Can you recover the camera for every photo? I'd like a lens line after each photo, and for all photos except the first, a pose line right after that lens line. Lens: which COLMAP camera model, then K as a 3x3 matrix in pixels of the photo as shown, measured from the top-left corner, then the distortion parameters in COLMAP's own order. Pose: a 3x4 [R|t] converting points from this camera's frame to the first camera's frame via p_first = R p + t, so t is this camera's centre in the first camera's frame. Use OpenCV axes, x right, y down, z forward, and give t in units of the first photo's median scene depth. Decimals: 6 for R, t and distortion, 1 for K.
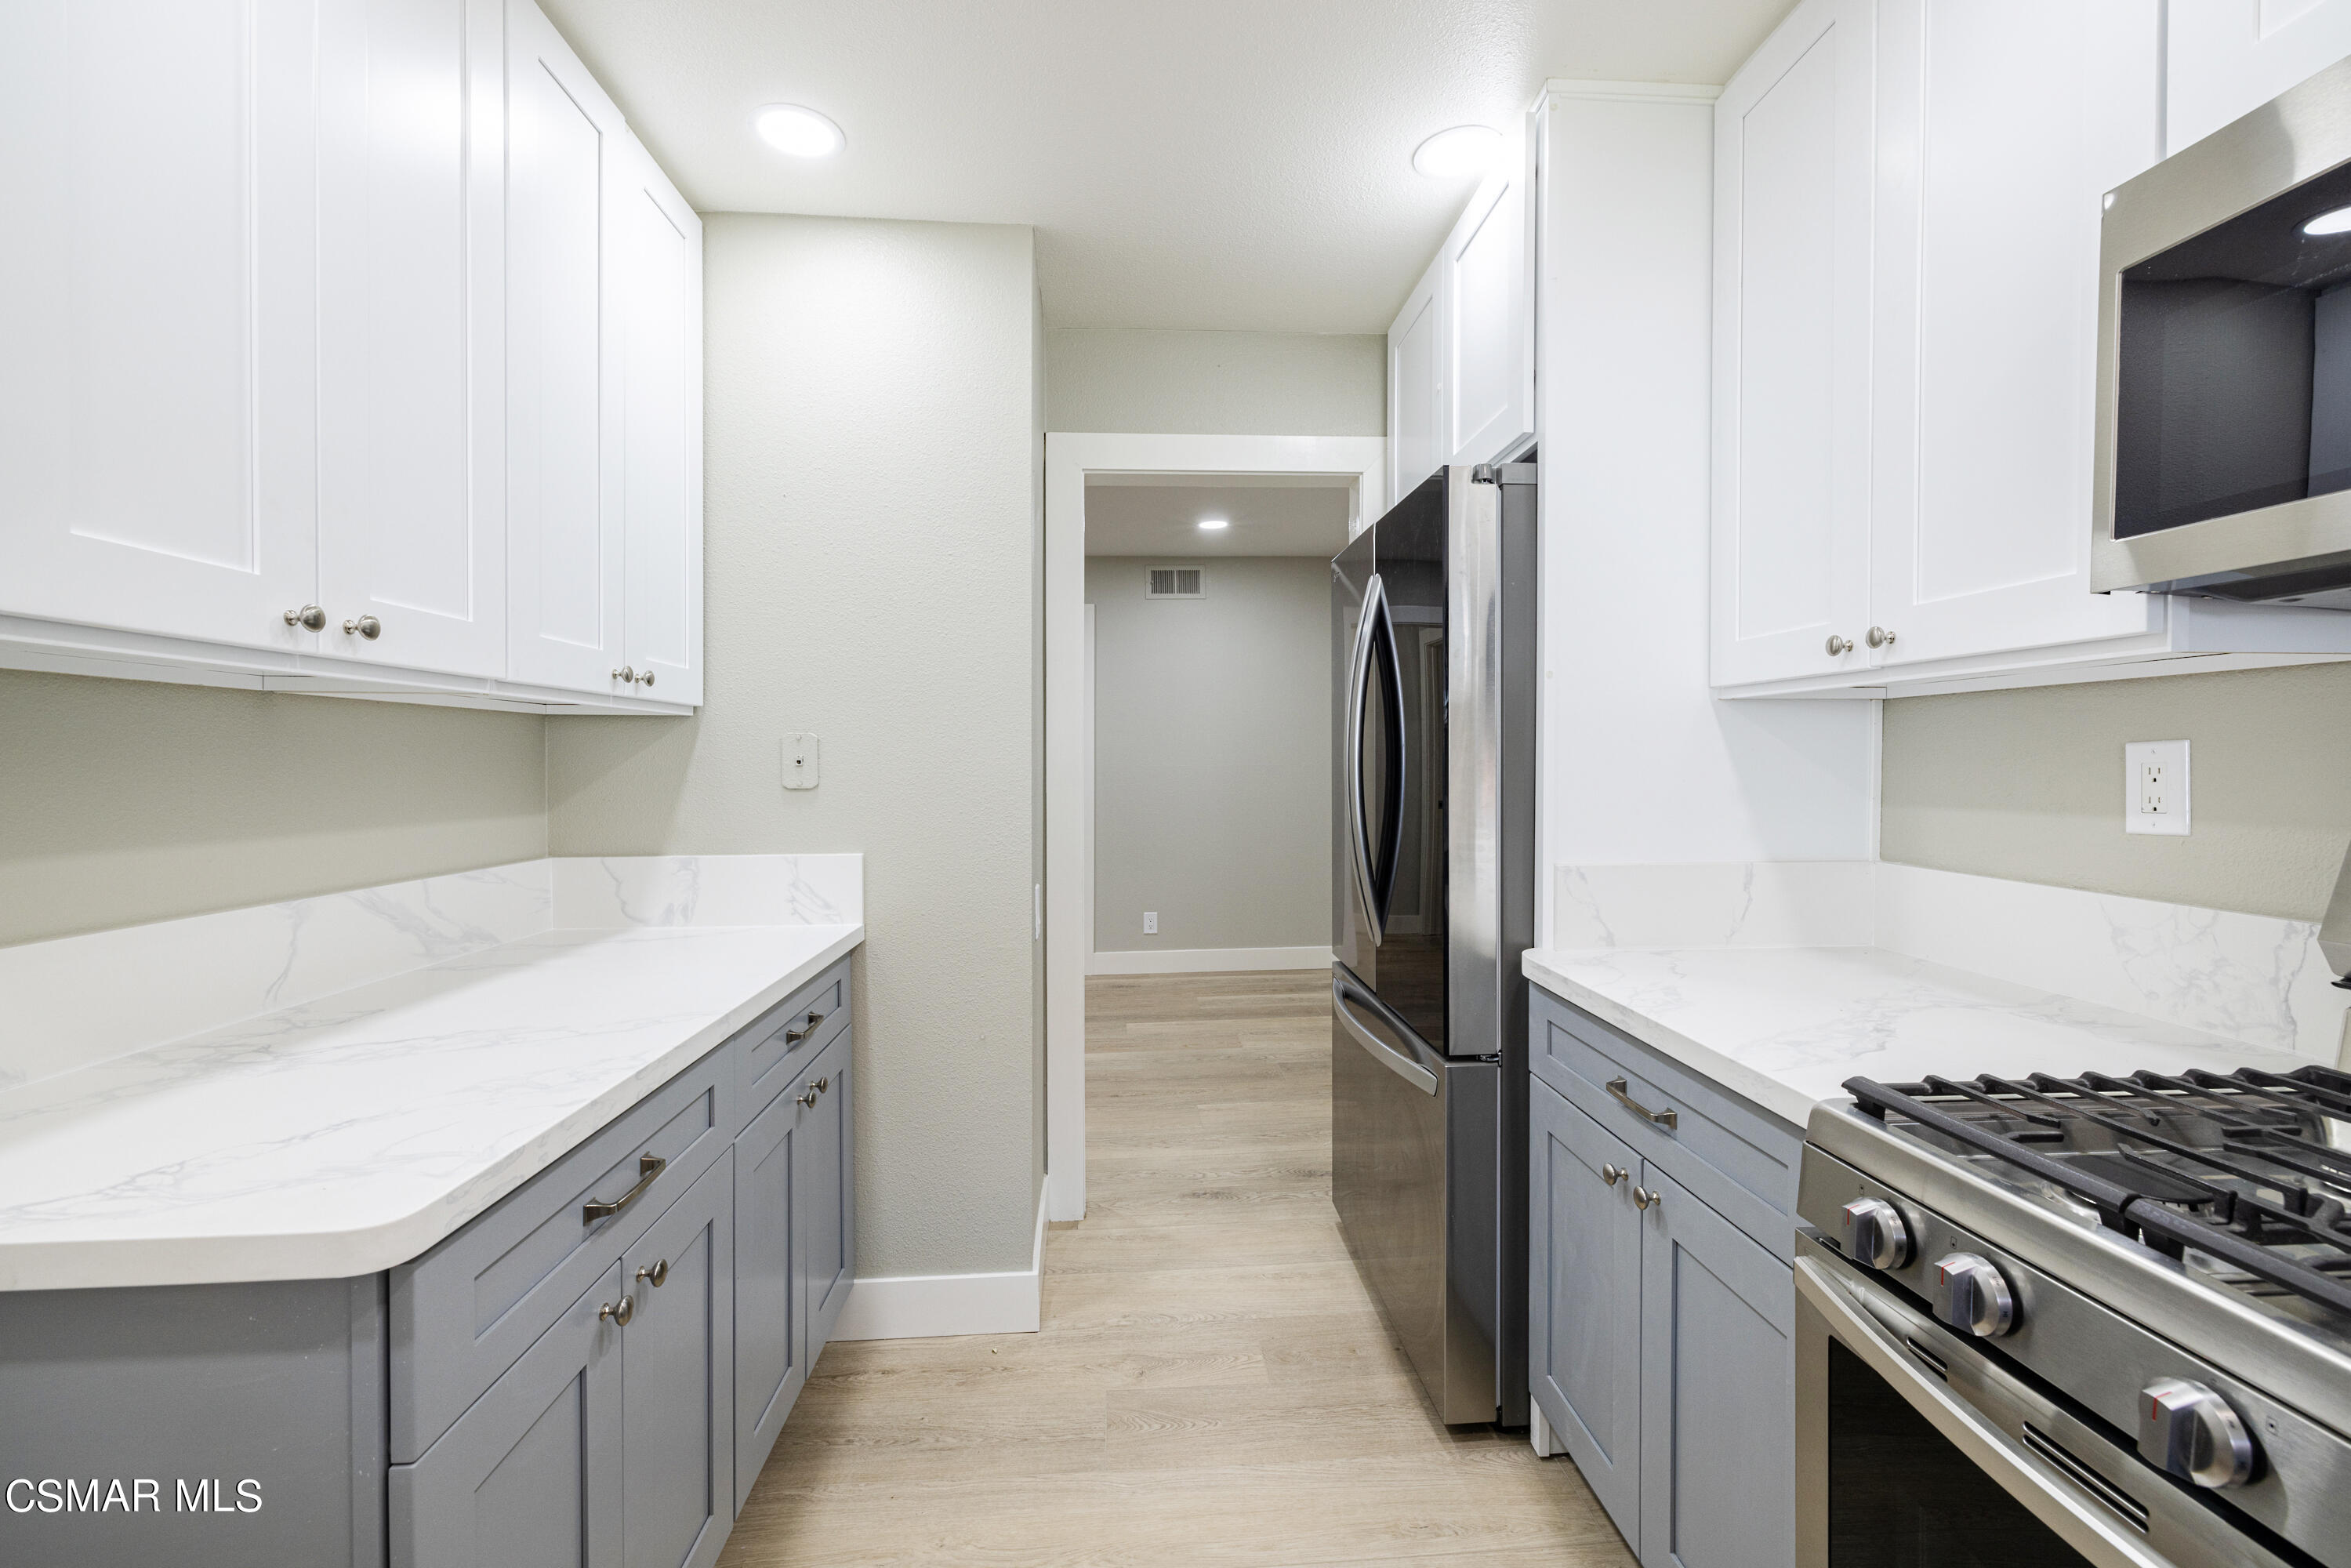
lens RADIAL K [[996.1, 0, 1189.8], [0, 996.1, 776.0], [0, 0, 1]] dist [0.001691, 0.000431]
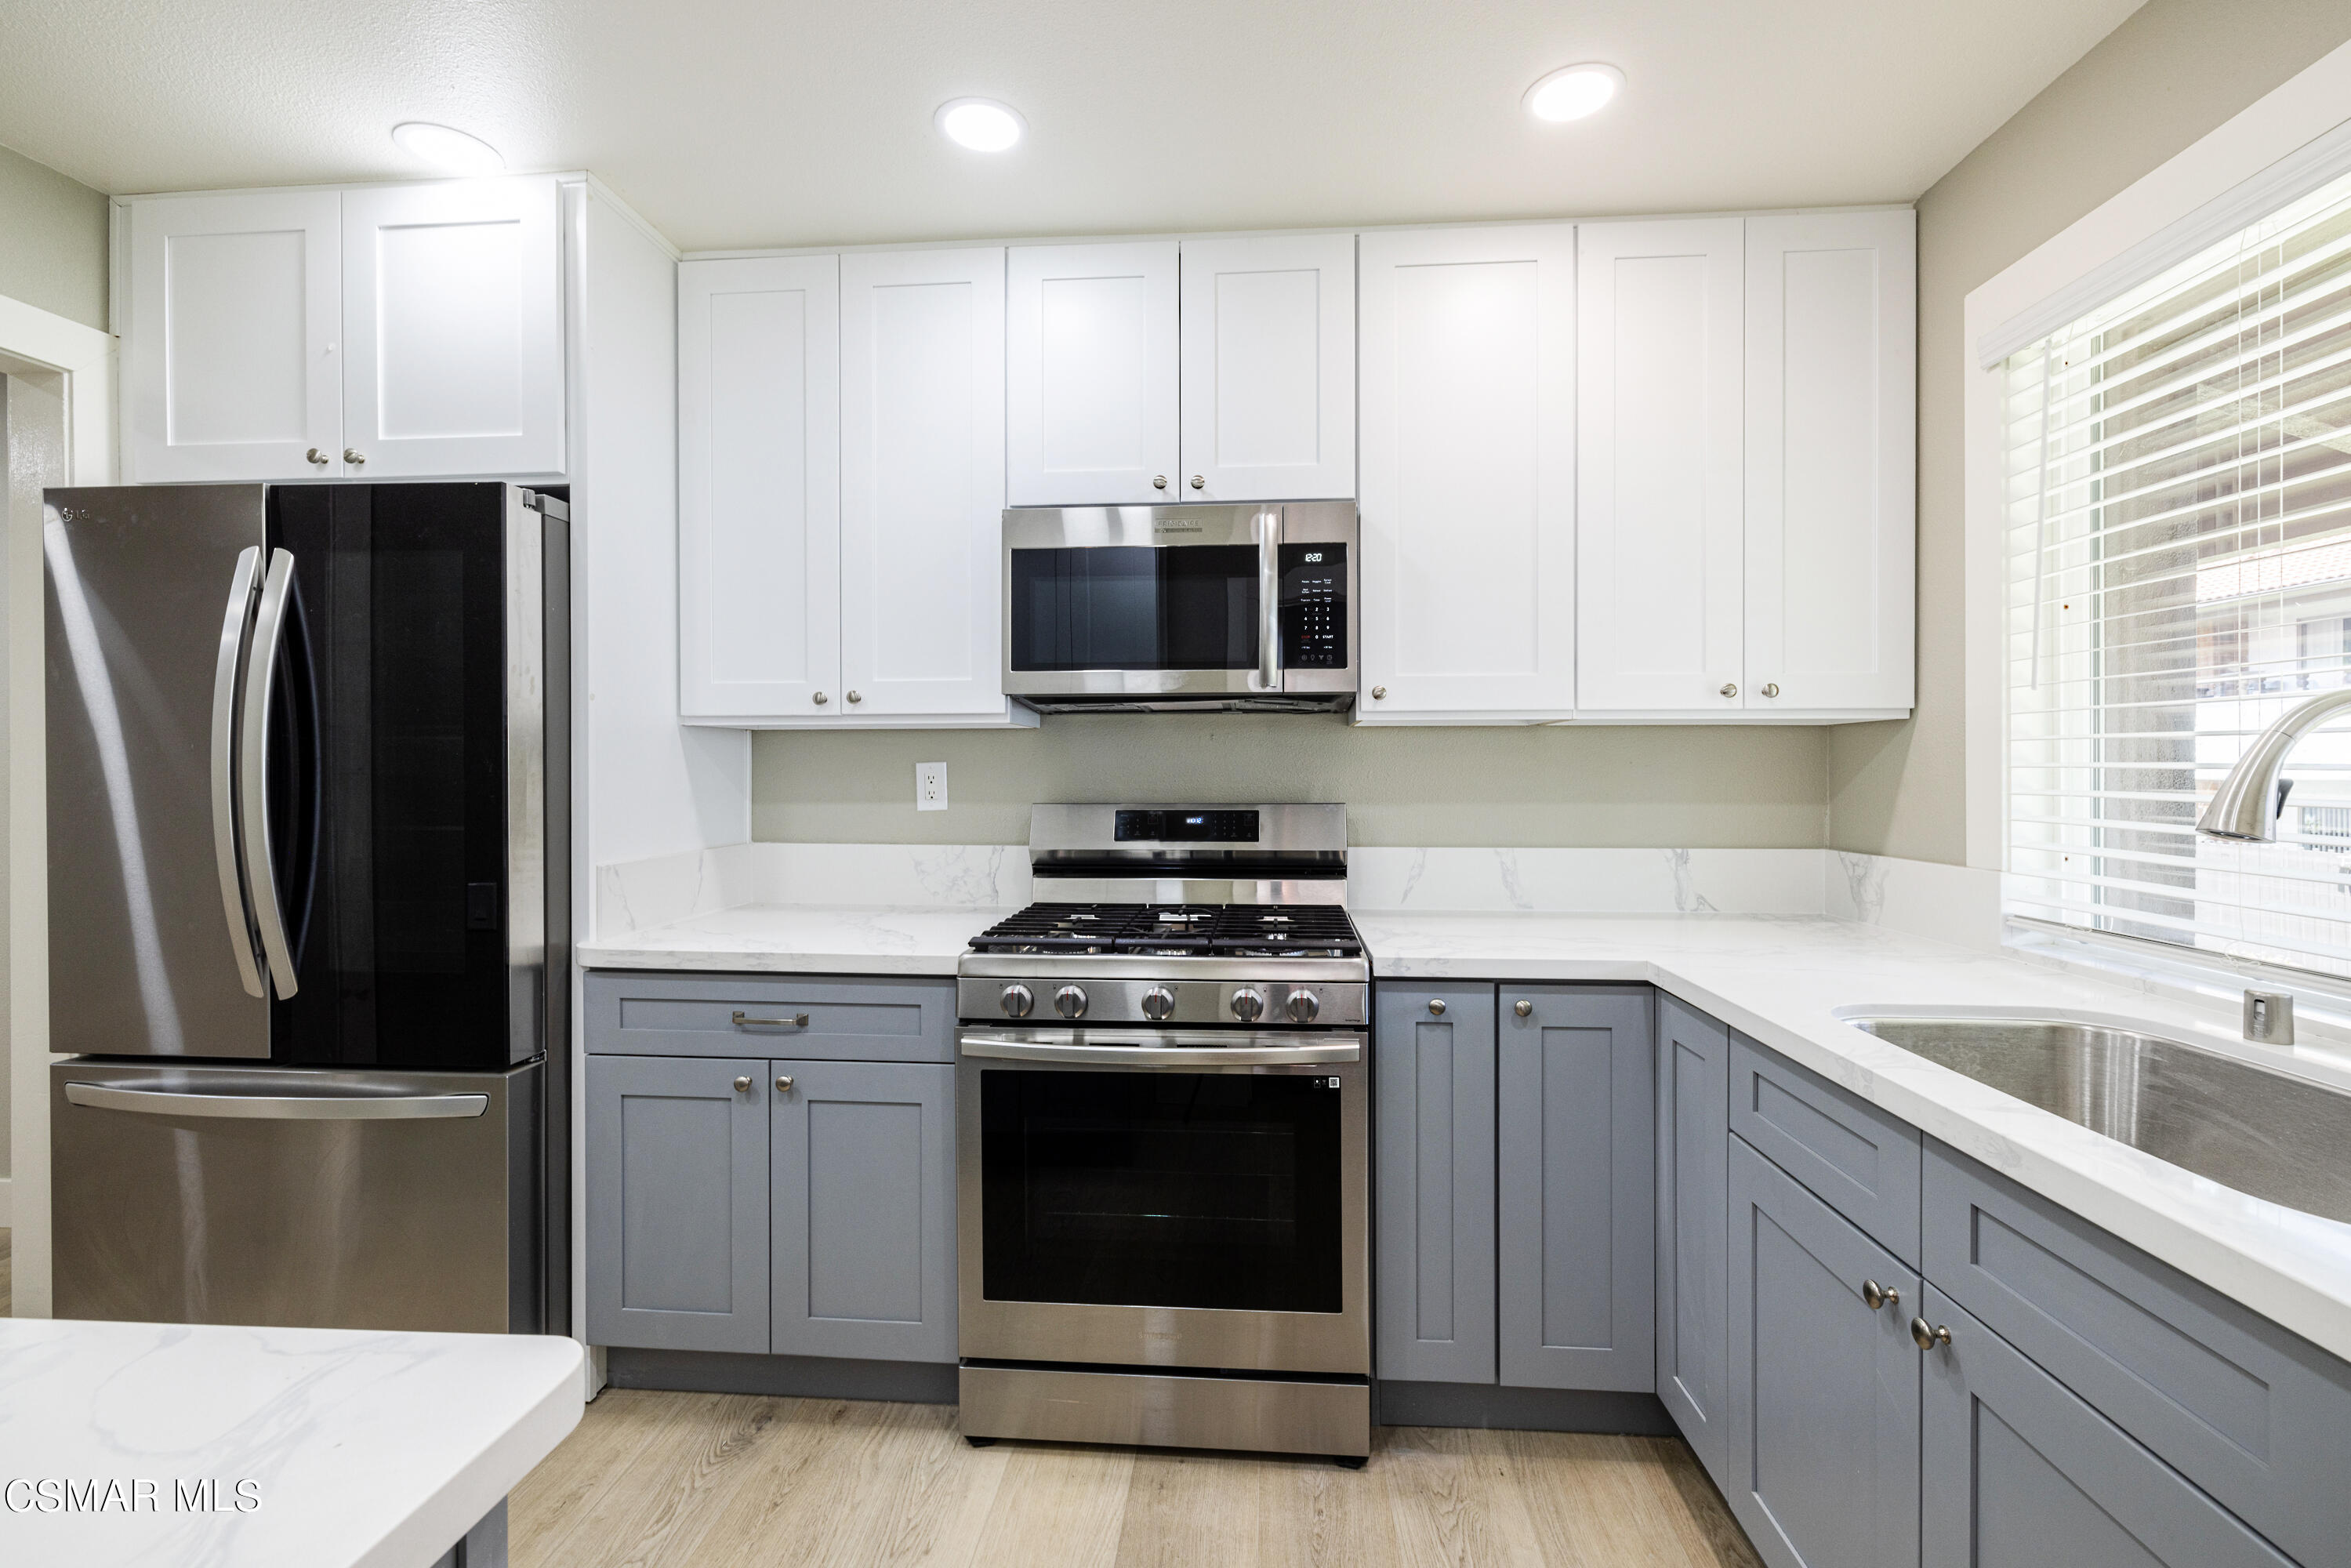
lens RADIAL K [[996.1, 0, 1189.8], [0, 996.1, 776.0], [0, 0, 1]] dist [0.001691, 0.000431]
pose [[0.144621, -0.005602, 0.989471, -0.715215], [0.017078, 0.999849, 0.003165, -0.004981], [-0.989340, 0.016441, 0.144695, 0.186834]]
